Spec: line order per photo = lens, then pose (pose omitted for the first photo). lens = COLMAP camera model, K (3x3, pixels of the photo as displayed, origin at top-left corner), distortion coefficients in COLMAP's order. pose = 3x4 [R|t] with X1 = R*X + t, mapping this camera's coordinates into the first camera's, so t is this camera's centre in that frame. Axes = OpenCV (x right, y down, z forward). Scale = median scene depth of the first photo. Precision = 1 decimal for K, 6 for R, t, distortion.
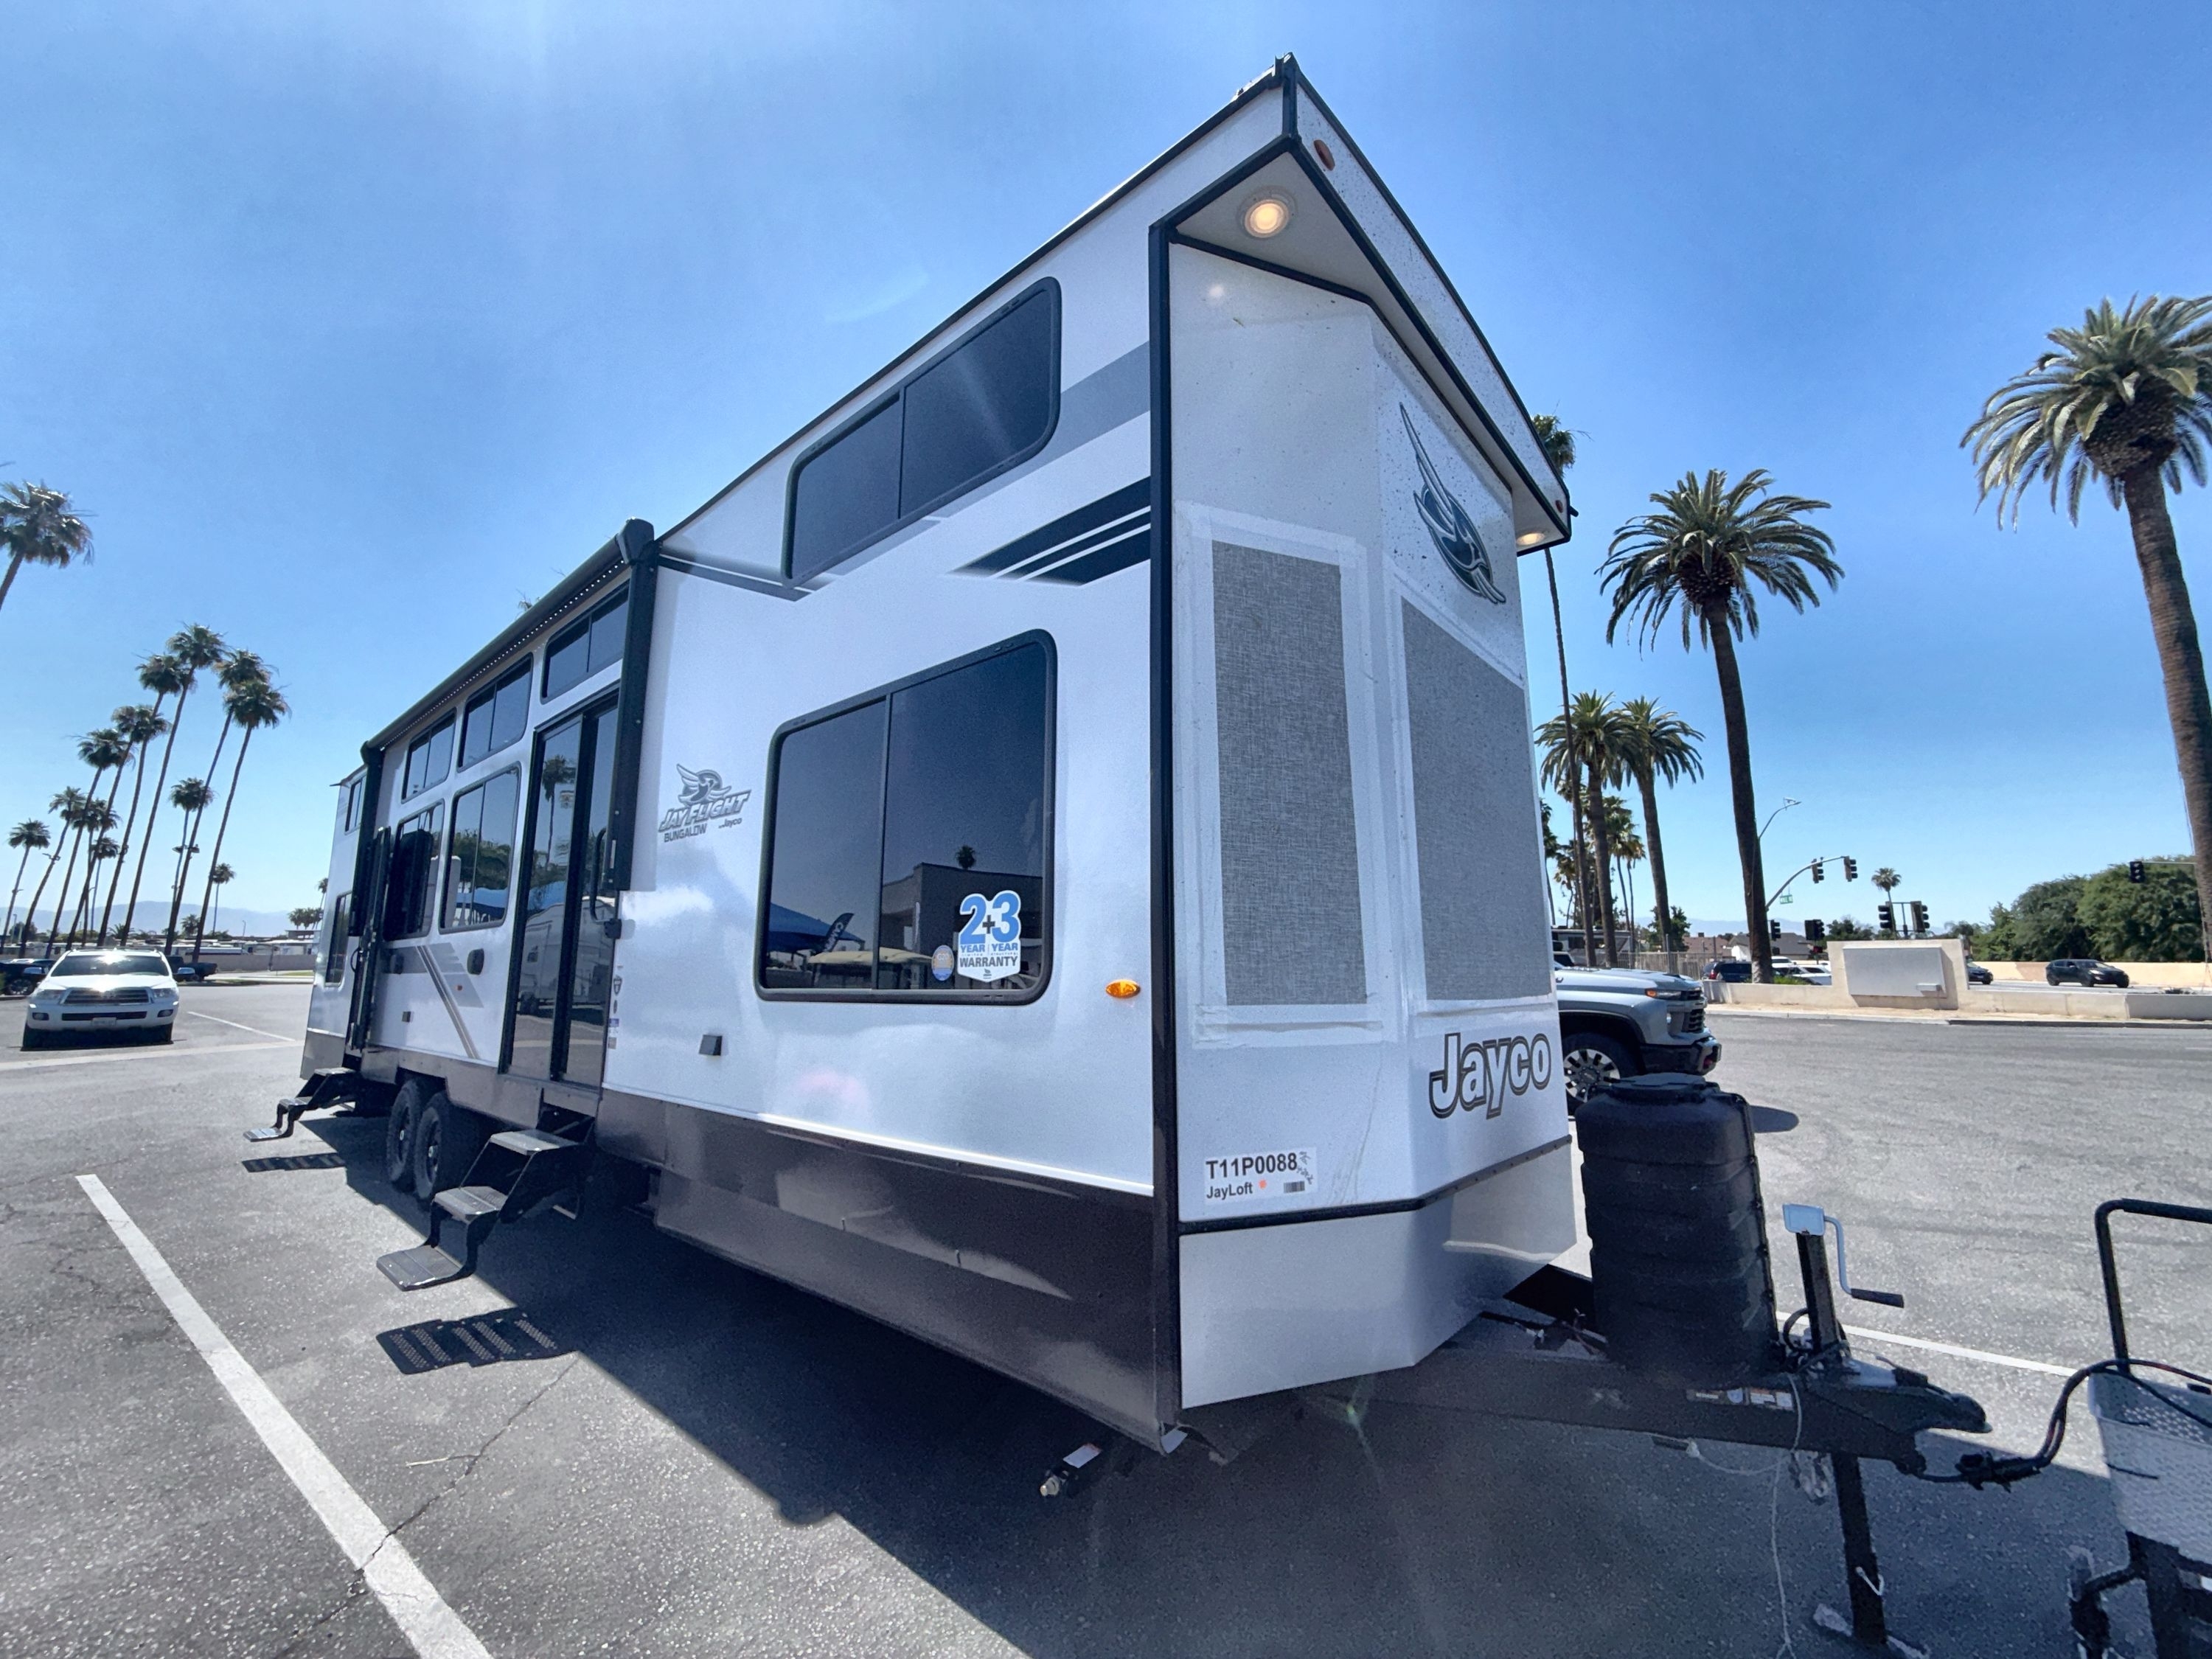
lens RADIAL K [[882.5, 0, 1085.7], [0, 882.5, 833.3], [0, 0, 1]] dist [-0.006205, 0.000567]
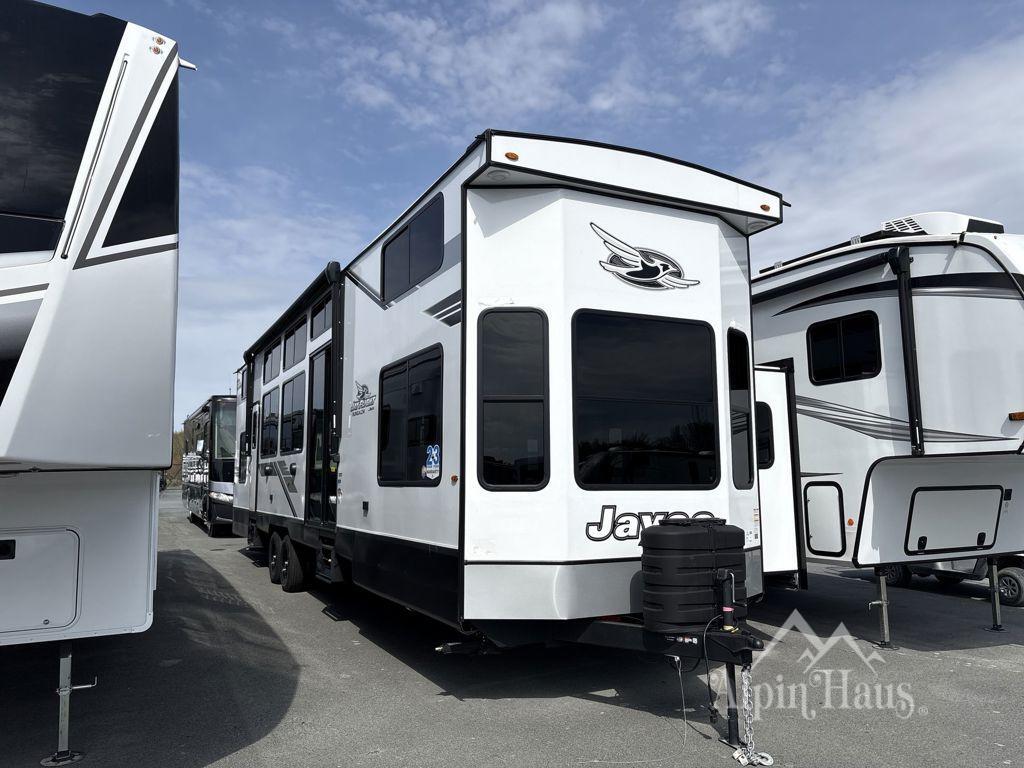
lens RADIAL K [[789.4, 0, 509.0], [0, 789.4, 385.4], [0, 0, 1]] dist [0.029575, -0.000435]
pose [[0.925095, -0.055252, -0.375694, 0.948330], [0.075352, 0.996394, 0.039007, -0.174599], [0.372184, -0.064394, 0.925922, -1.013880]]
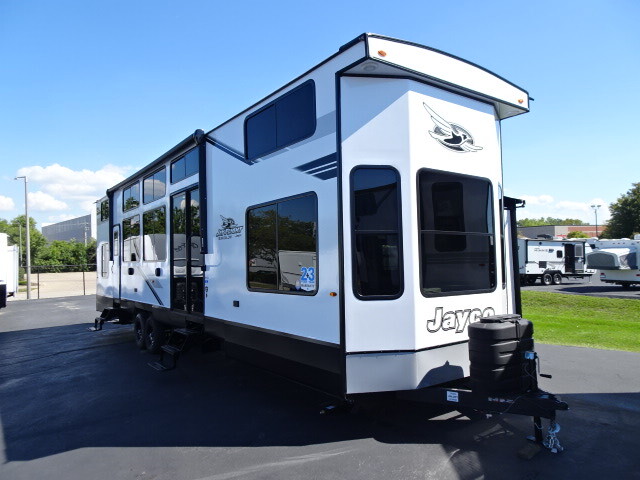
lens RADIAL K [[460.3, 0, 319.3], [0, 460.3, 243.0], [0, 0, 1]] dist [-0.010778, -0.001153]
pose [[0.974019, -0.037524, -0.223337, 0.358346], [0.067922, 0.989181, 0.130027, -0.254608], [0.216041, -0.141818, 0.966030, -0.756385]]
